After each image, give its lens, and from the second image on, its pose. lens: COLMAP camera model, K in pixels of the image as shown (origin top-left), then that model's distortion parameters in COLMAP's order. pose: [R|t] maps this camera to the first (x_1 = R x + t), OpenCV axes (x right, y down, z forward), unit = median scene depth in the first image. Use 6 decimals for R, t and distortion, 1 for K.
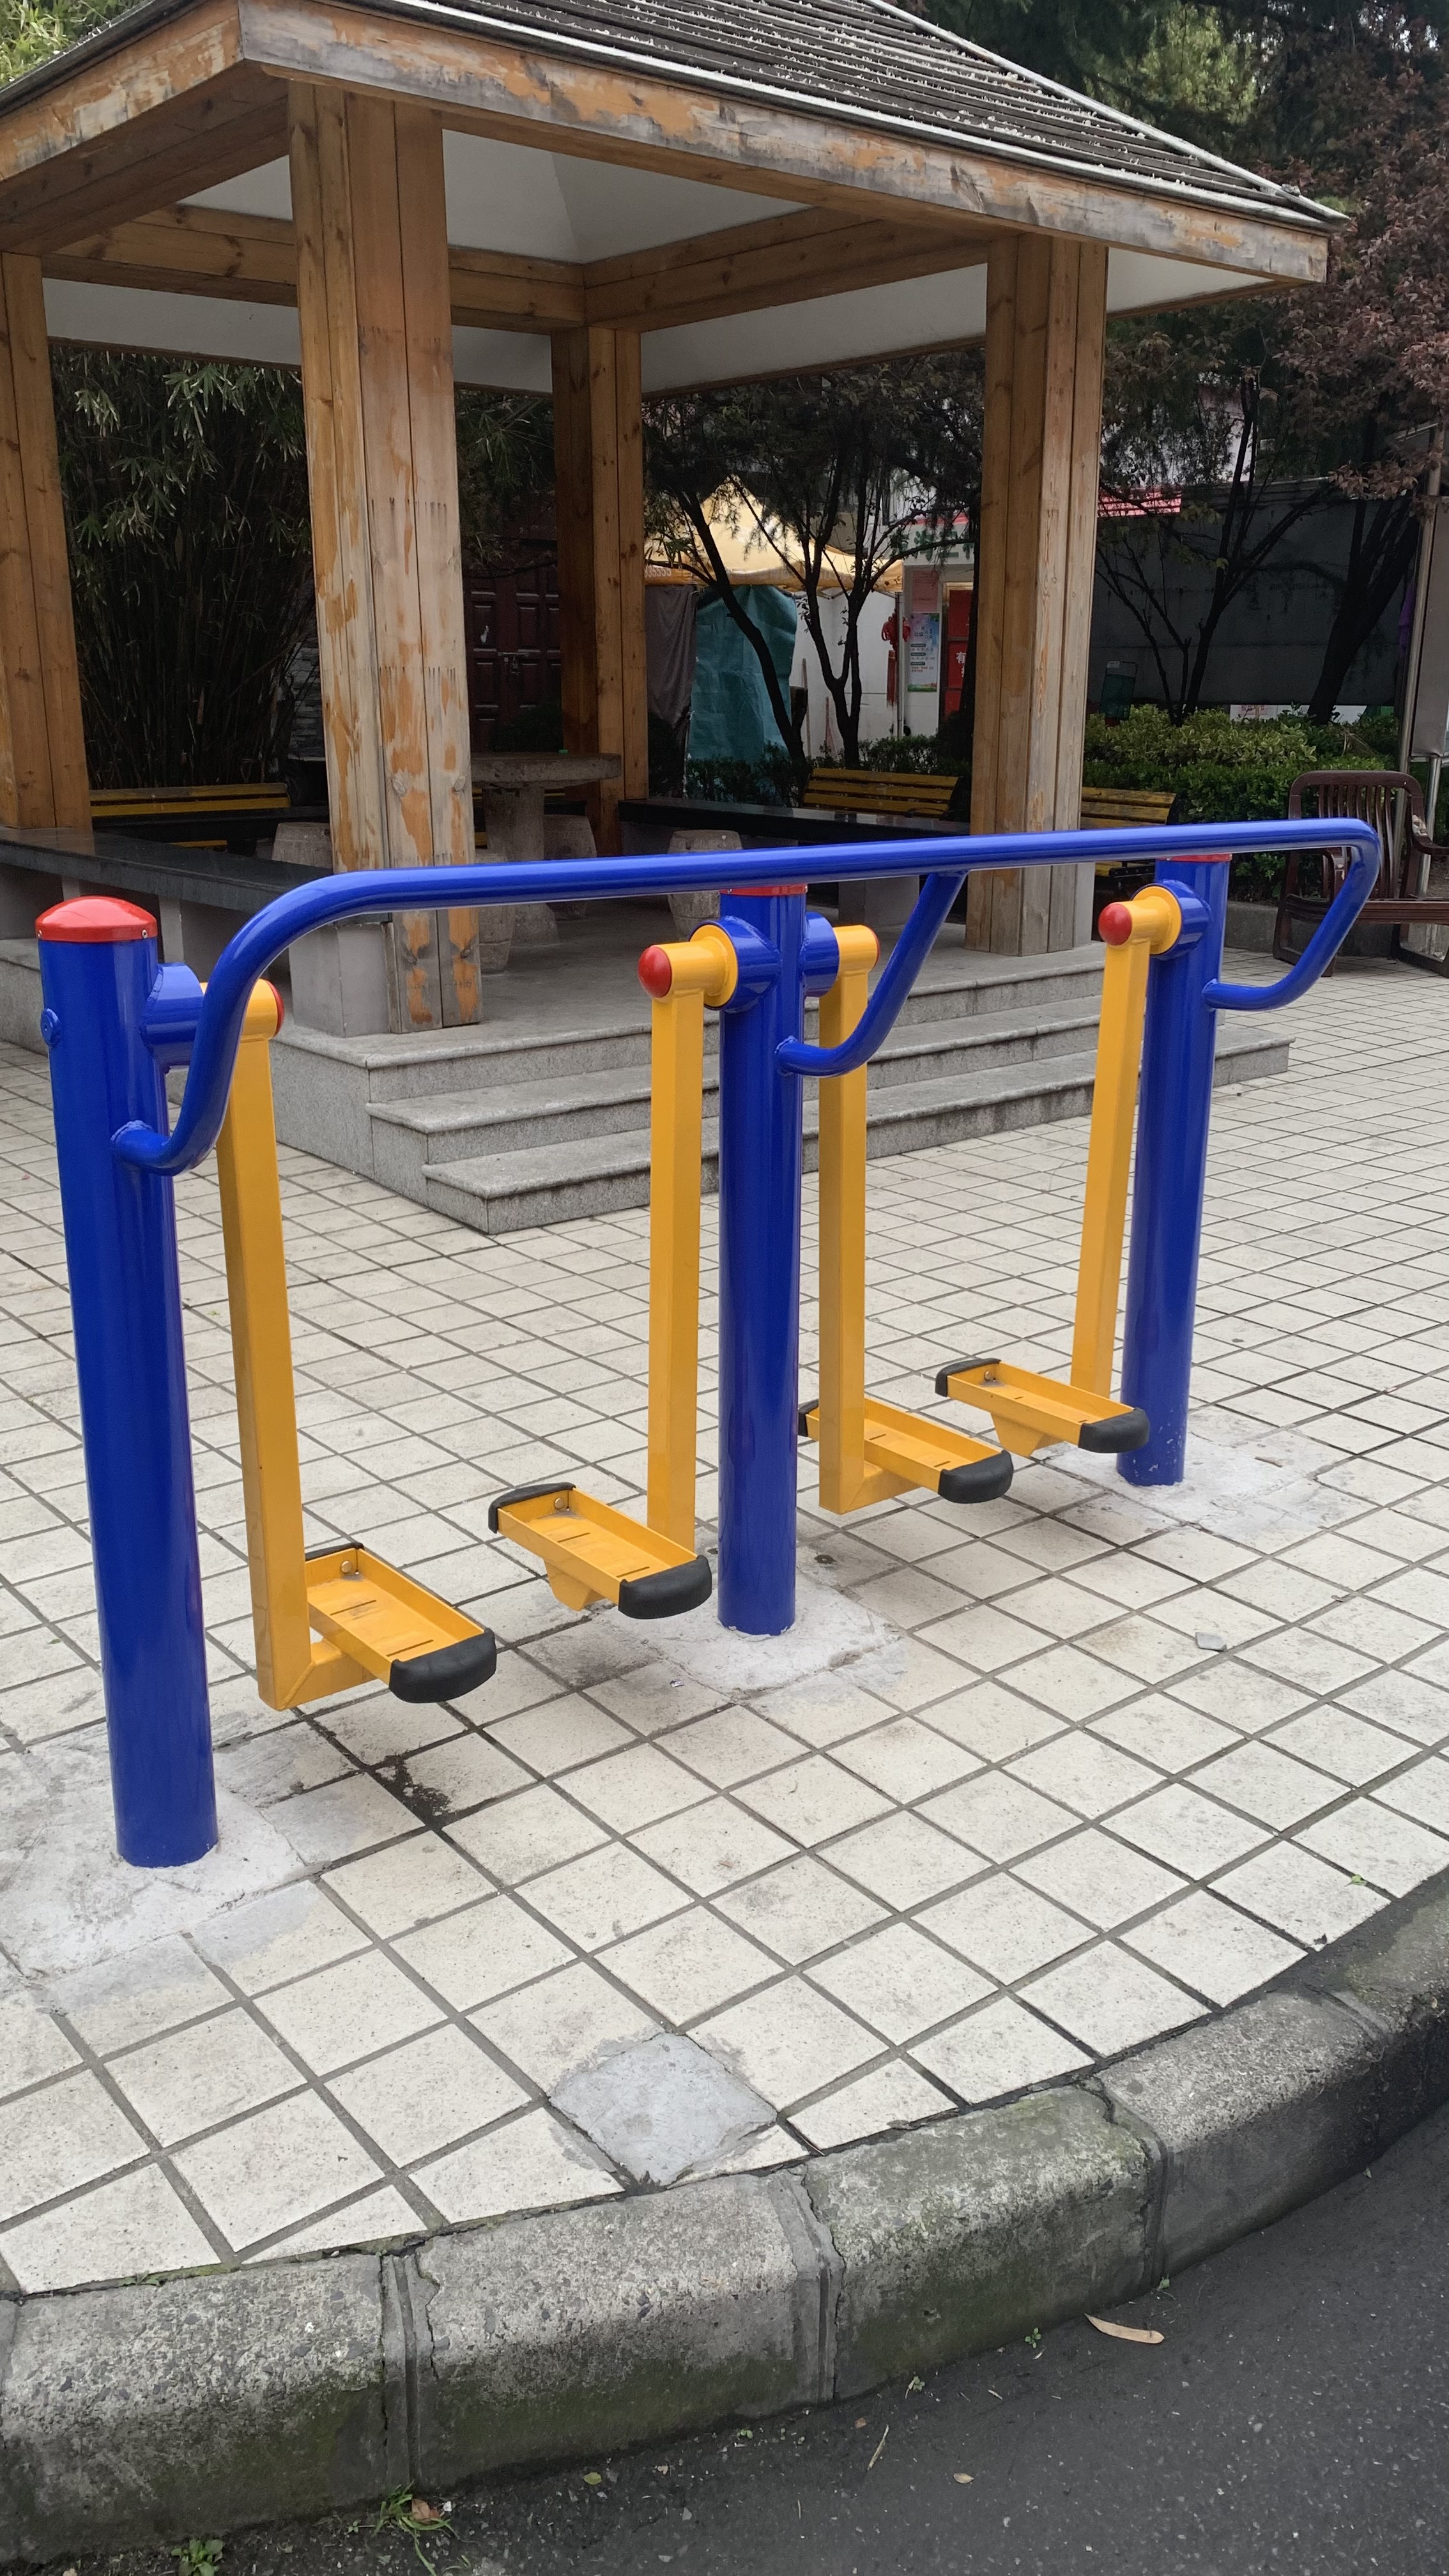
lens RADIAL K [[2002.7, 0, 732.9], [0, 2002.7, 1302.5], [0, 0, 1]] dist [0.032967, -0.013723]
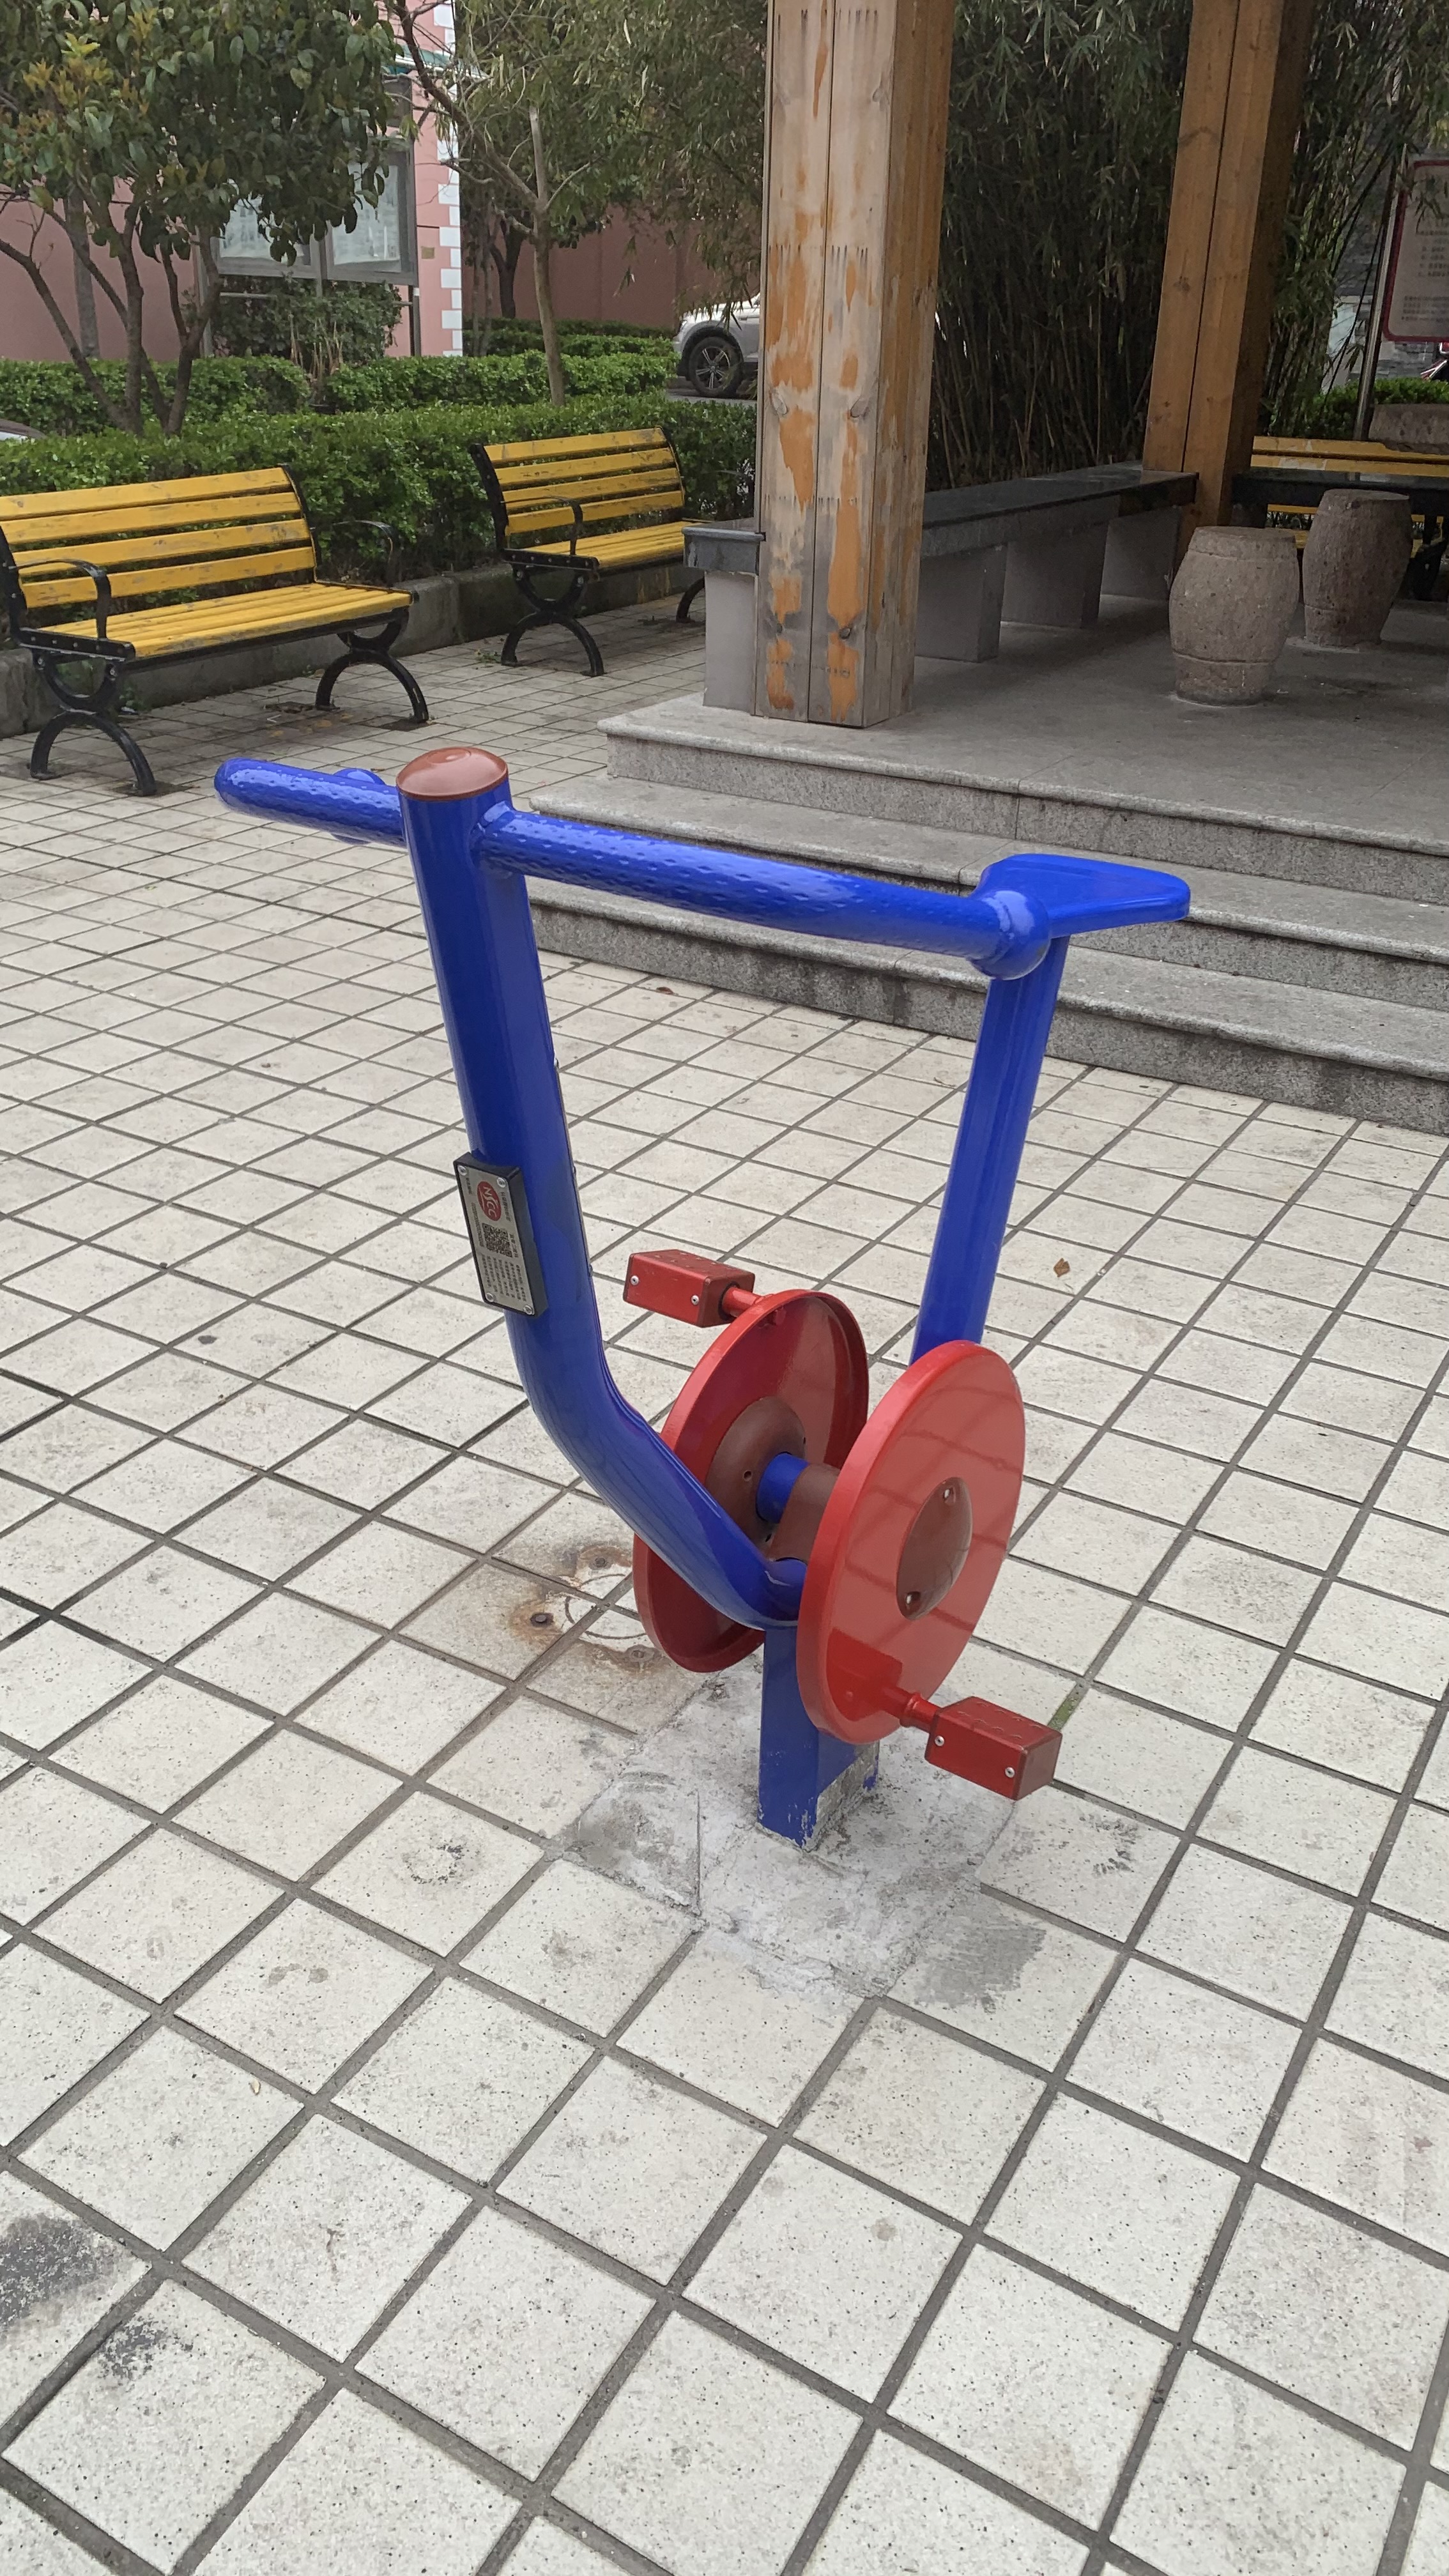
lens RADIAL K [[2002.7, 0, 721.2], [0, 2002.7, 1260.3], [0, 0, 1]] dist [0.032967, -0.013723]
pose [[0.323301, 0.417977, -0.848983, 0.650734], [-0.302703, 0.895704, 0.325707, -0.202766], [0.896576, 0.151688, 0.416105, 0.686296]]
